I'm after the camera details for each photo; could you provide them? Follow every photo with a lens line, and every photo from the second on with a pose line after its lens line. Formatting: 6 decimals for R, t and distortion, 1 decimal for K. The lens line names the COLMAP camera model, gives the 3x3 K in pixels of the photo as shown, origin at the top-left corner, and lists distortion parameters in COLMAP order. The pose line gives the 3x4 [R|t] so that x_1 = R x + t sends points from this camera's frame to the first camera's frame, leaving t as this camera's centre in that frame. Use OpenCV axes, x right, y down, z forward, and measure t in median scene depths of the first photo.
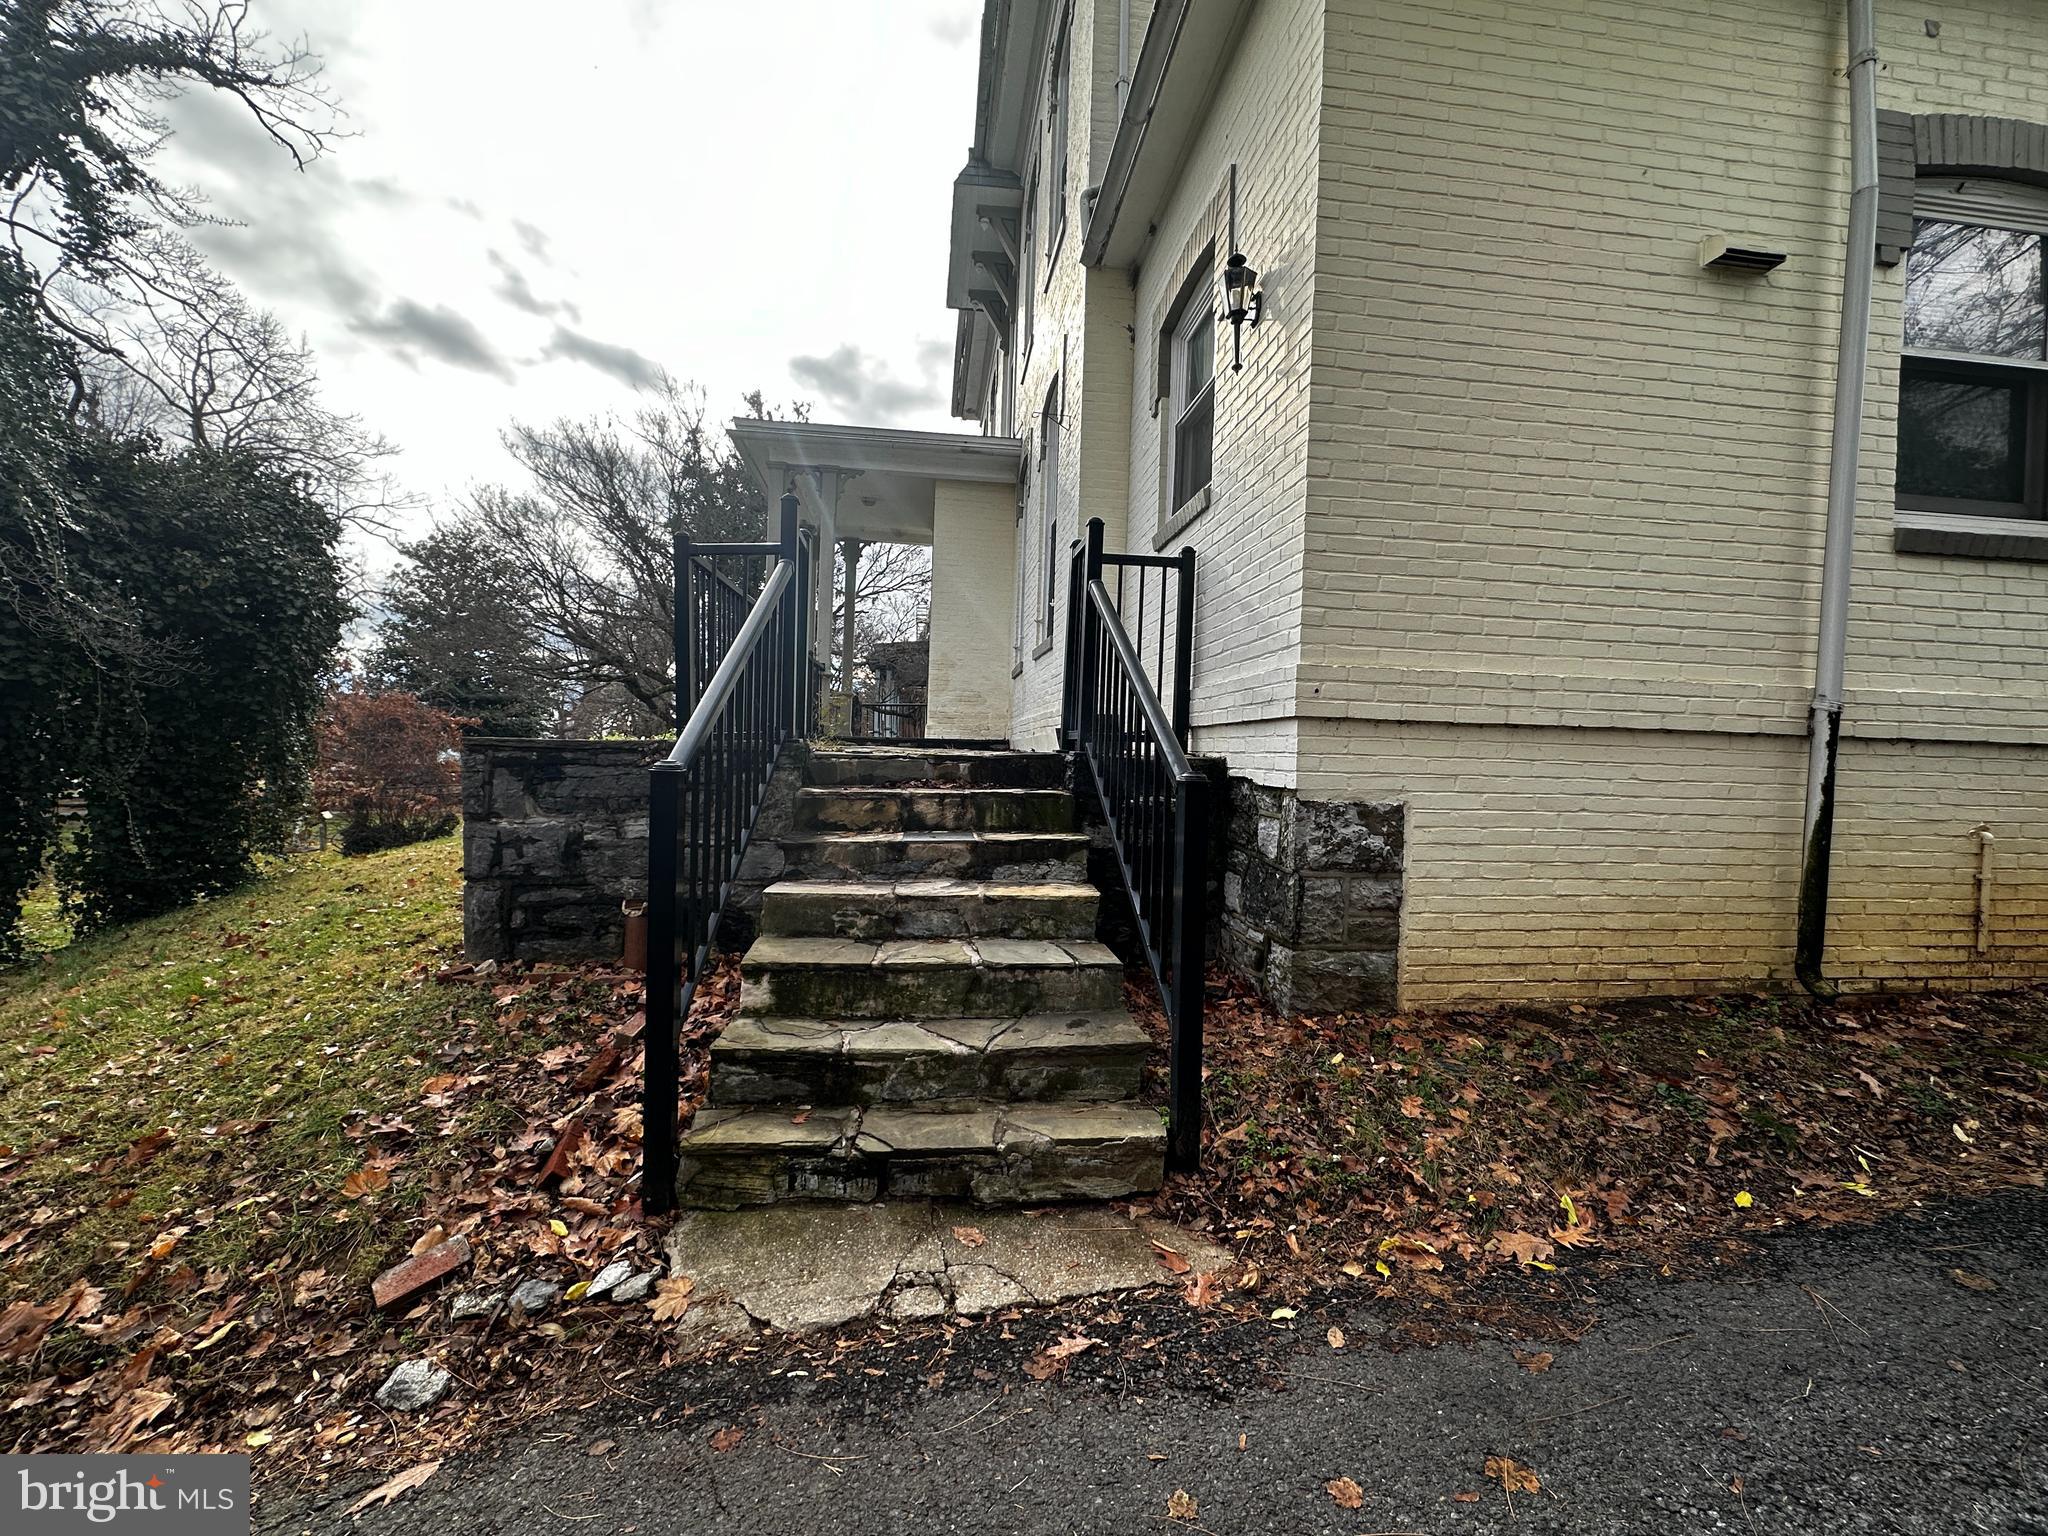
lens RADIAL K [[831.5, 0, 1025.7], [0, 831.5, 764.3], [0, 0, 1]] dist [-0.002849, 0.000844]
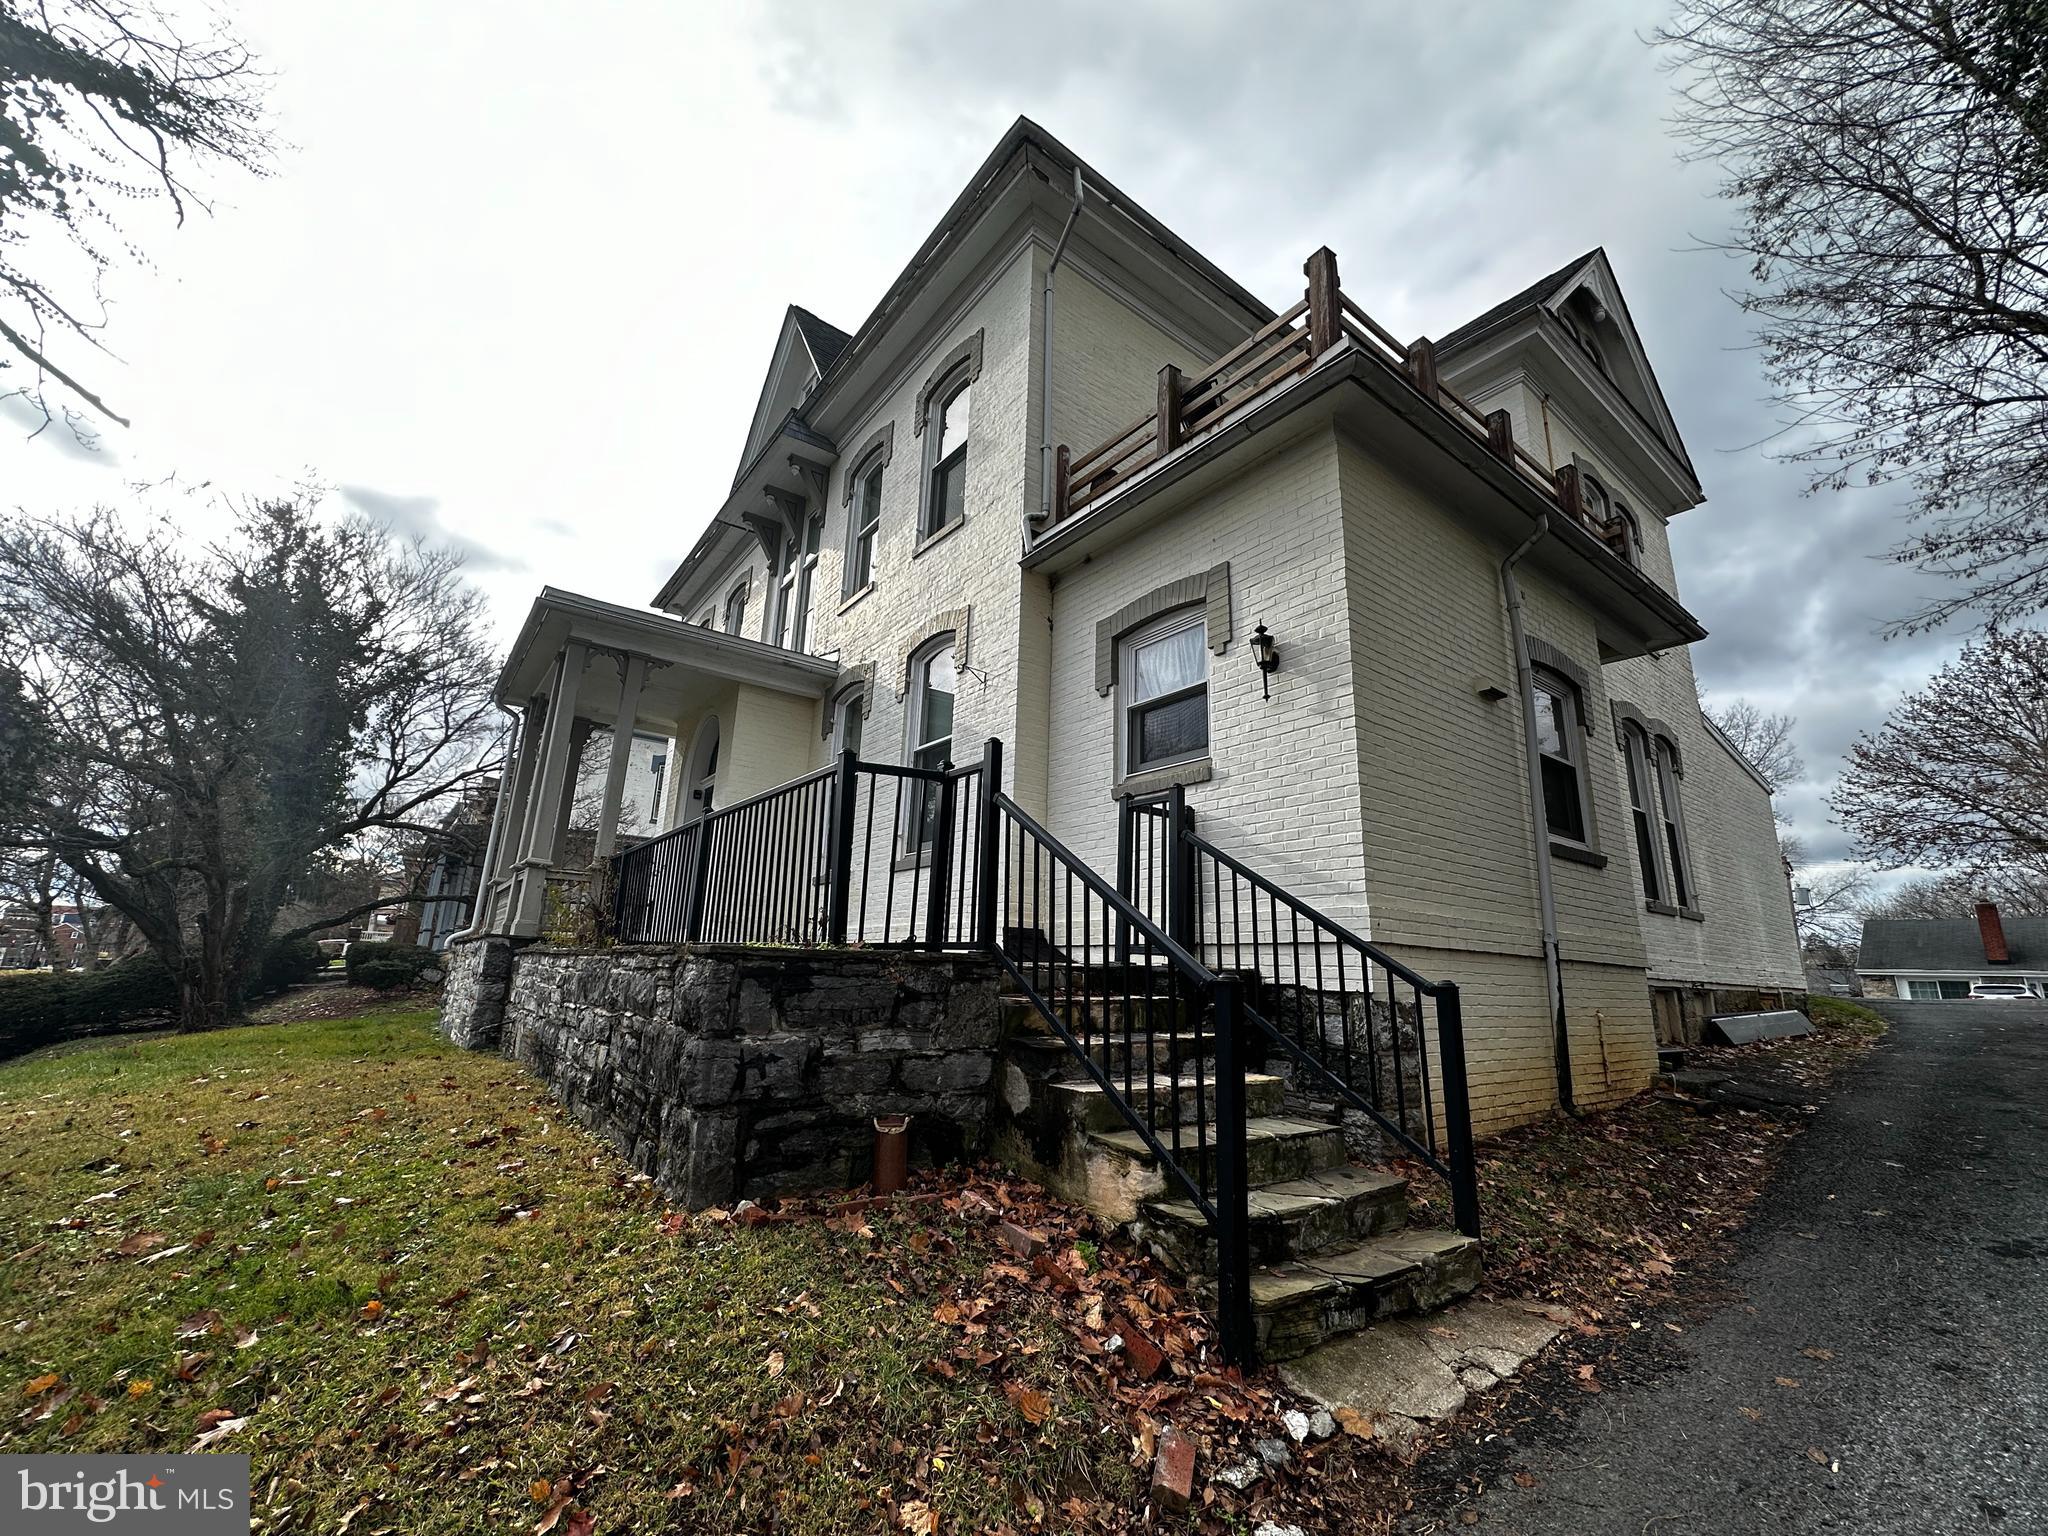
lens RADIAL K [[829.6, 0, 1019.1], [0, 829.6, 769.0], [0, 0, 1]] dist [-0.000500, 0.000146]
pose [[0.867221, 0.119630, 0.483339, -0.915752], [-0.001361, 0.971275, -0.237955, -0.003463], [-0.497922, 0.205702, 0.842473, 0.006975]]
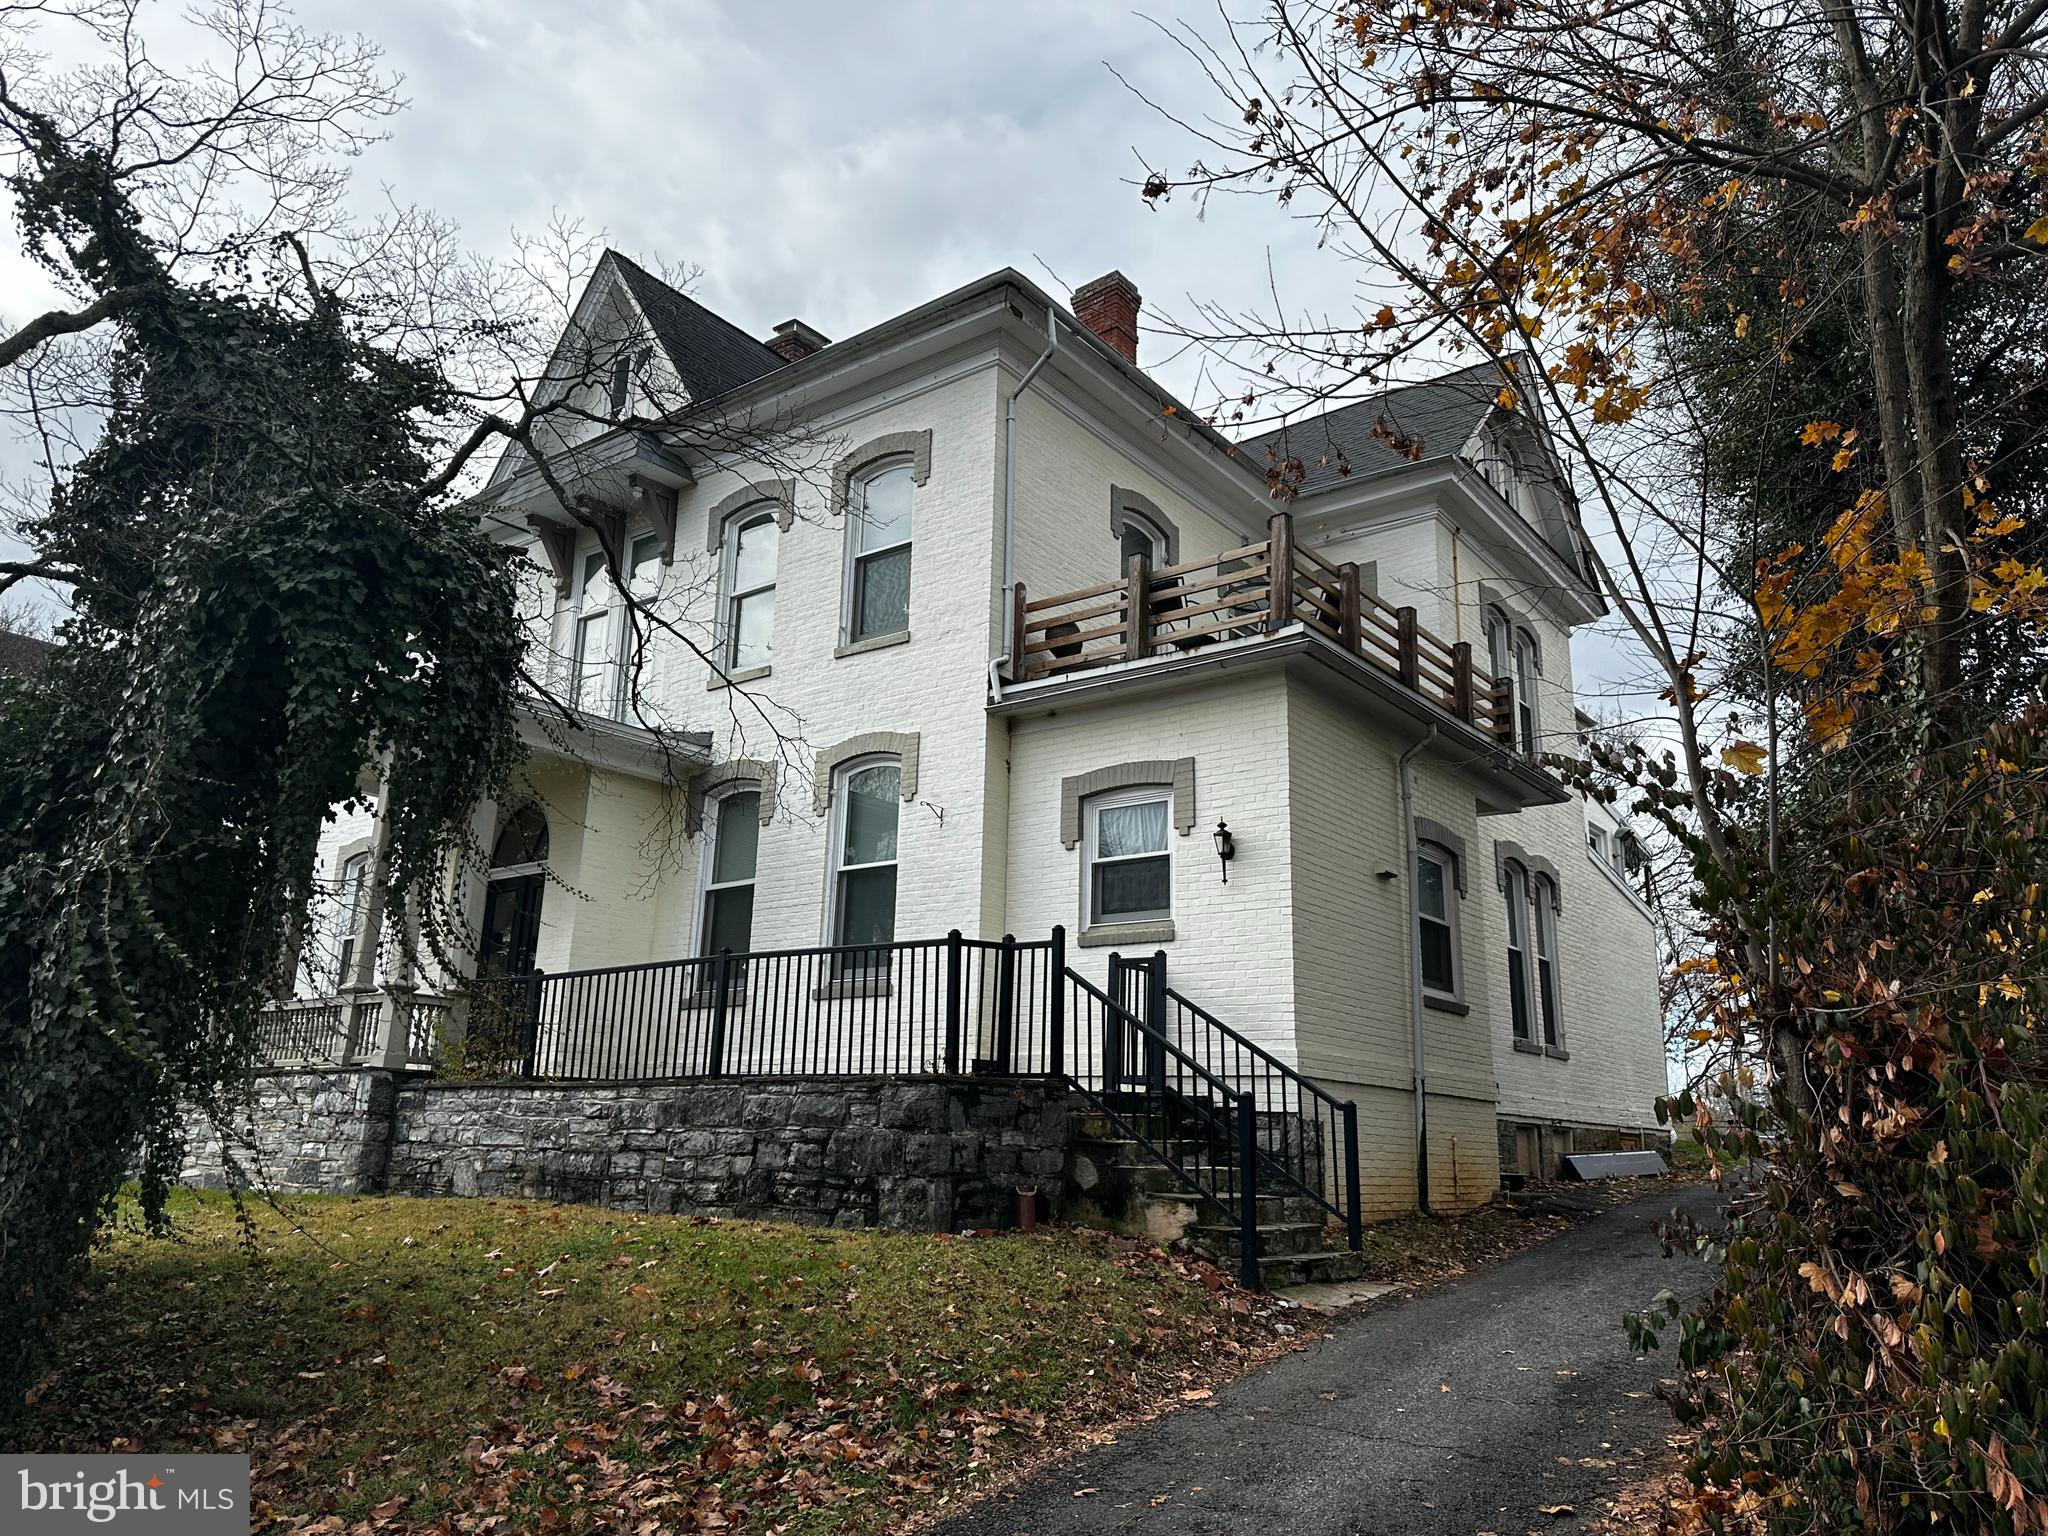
lens RADIAL K [[1436.1, 0, 1024.0], [0, 1436.1, 768.0], [0, 0, 1]] dist [0.213585, -0.454314]
pose [[0.698157, 0.168935, 0.695729, -2.651862], [0.004989, 0.970591, -0.240682, 0.065457], [-0.715928, 0.171504, 0.676782, -1.036225]]
